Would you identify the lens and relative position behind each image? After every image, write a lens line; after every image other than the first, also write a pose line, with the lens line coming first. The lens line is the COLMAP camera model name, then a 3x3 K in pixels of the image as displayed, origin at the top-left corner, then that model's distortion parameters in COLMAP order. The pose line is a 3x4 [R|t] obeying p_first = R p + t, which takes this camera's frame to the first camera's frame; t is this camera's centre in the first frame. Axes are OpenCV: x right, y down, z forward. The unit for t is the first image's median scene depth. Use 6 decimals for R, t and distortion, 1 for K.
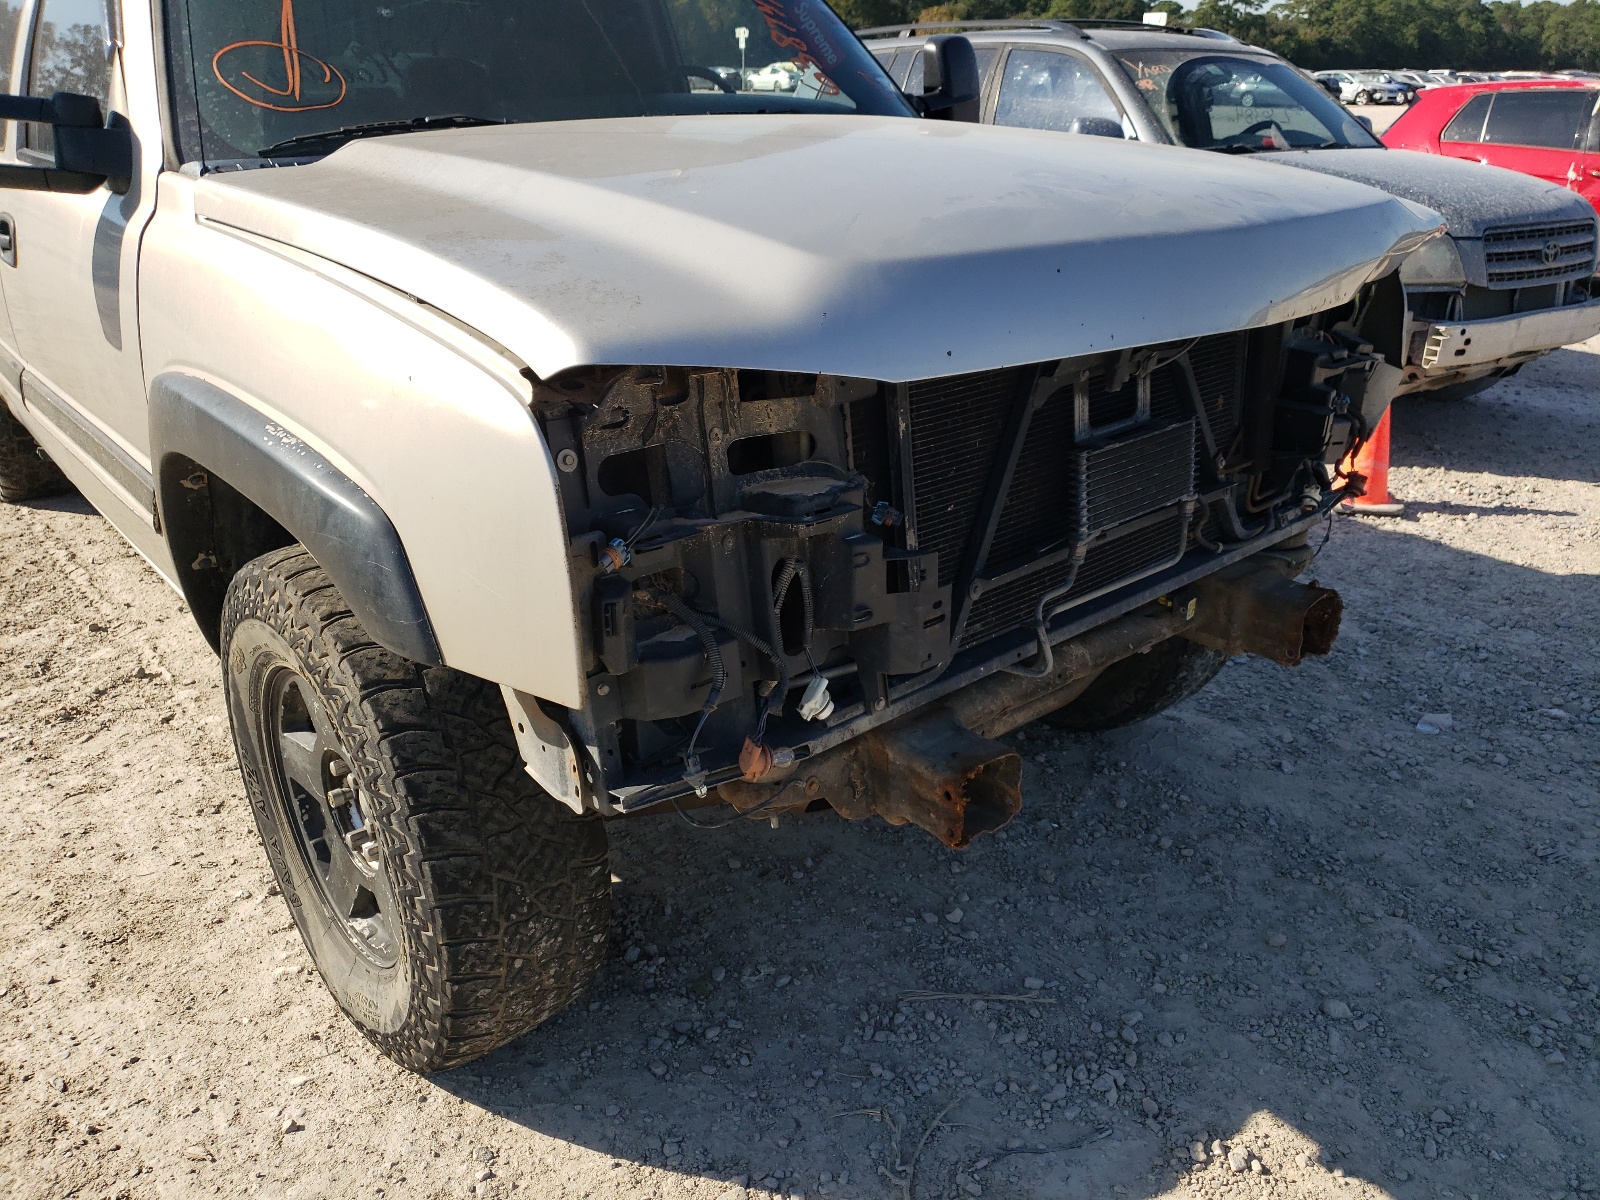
lens RADIAL K [[1240.9, 0, 797.7], [0, 1240.9, 590.7], [0, 0, 1]] dist [0.026734, -0.018858]
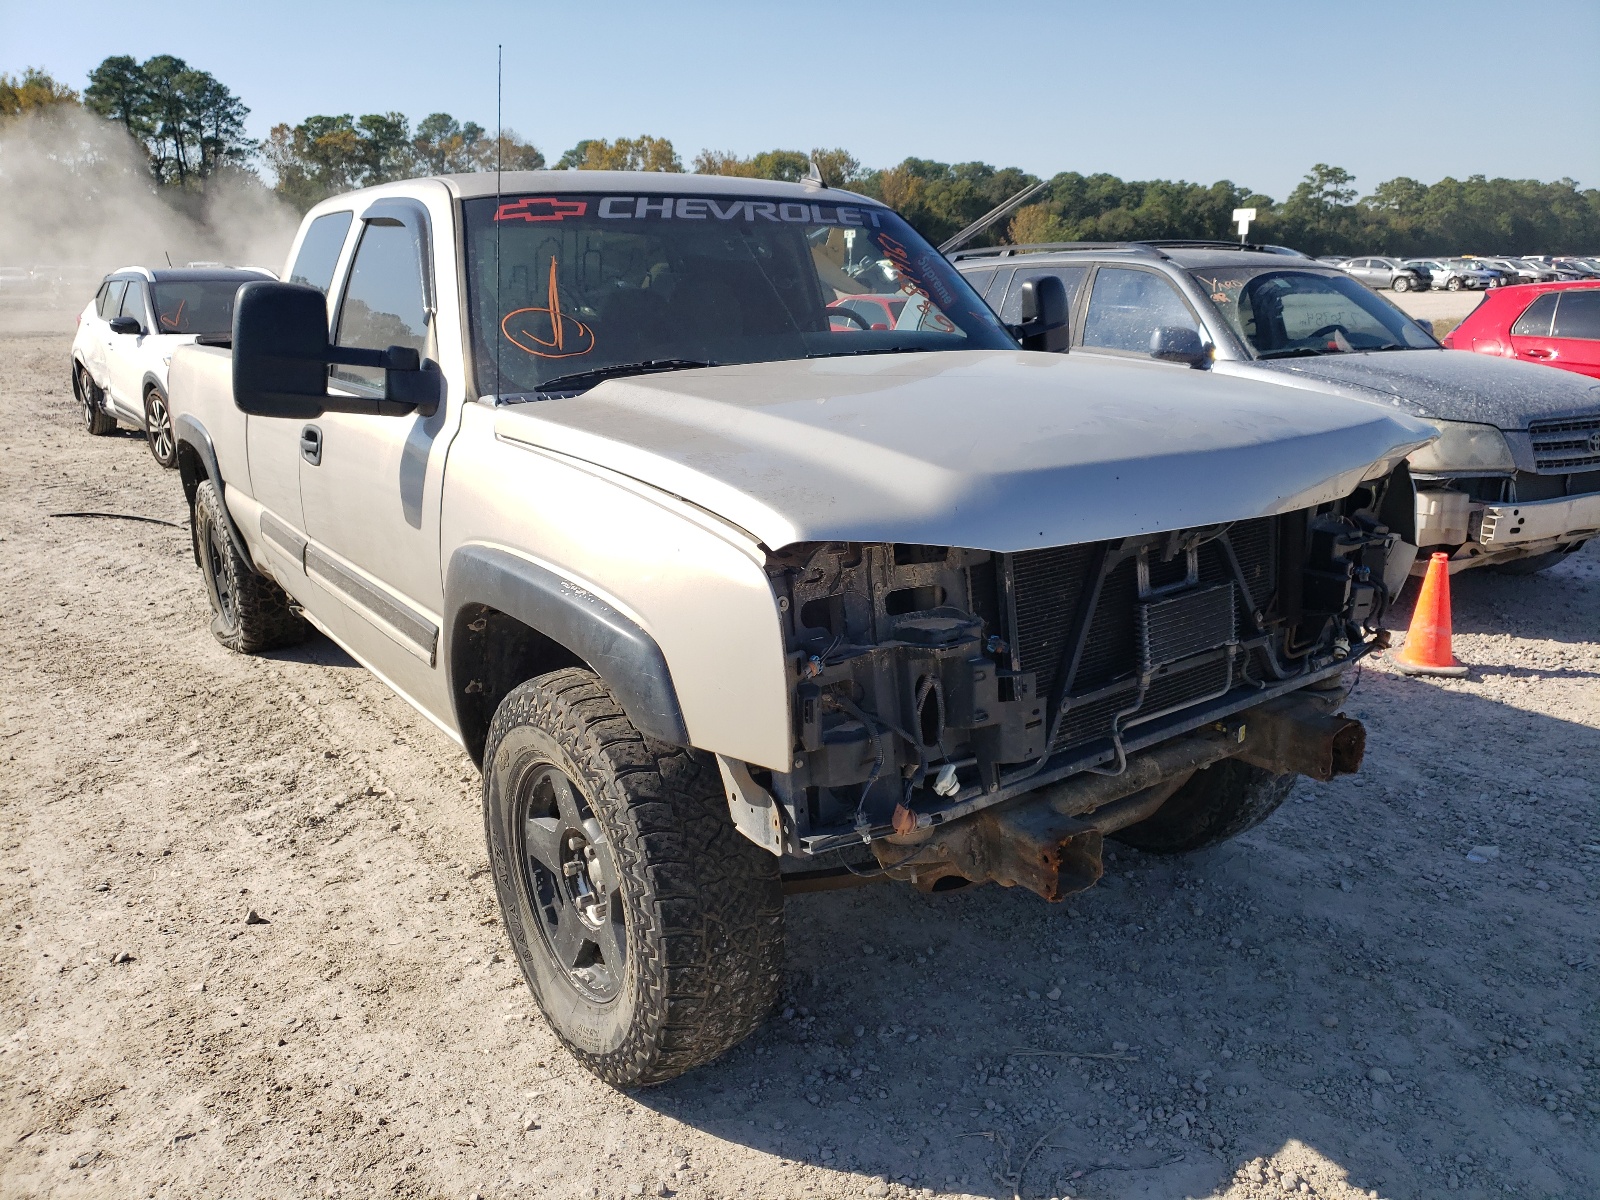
lens RADIAL K [[1240.9, 0, 814.0], [0, 1240.9, 599.2], [0, 0, 1]] dist [0.026734, -0.018858]
pose [[0.997713, 0.005547, -0.067365, -0.029559], [-0.014306, 0.991378, -0.130247, 0.050723], [0.066062, 0.130913, 0.989190, -0.288437]]
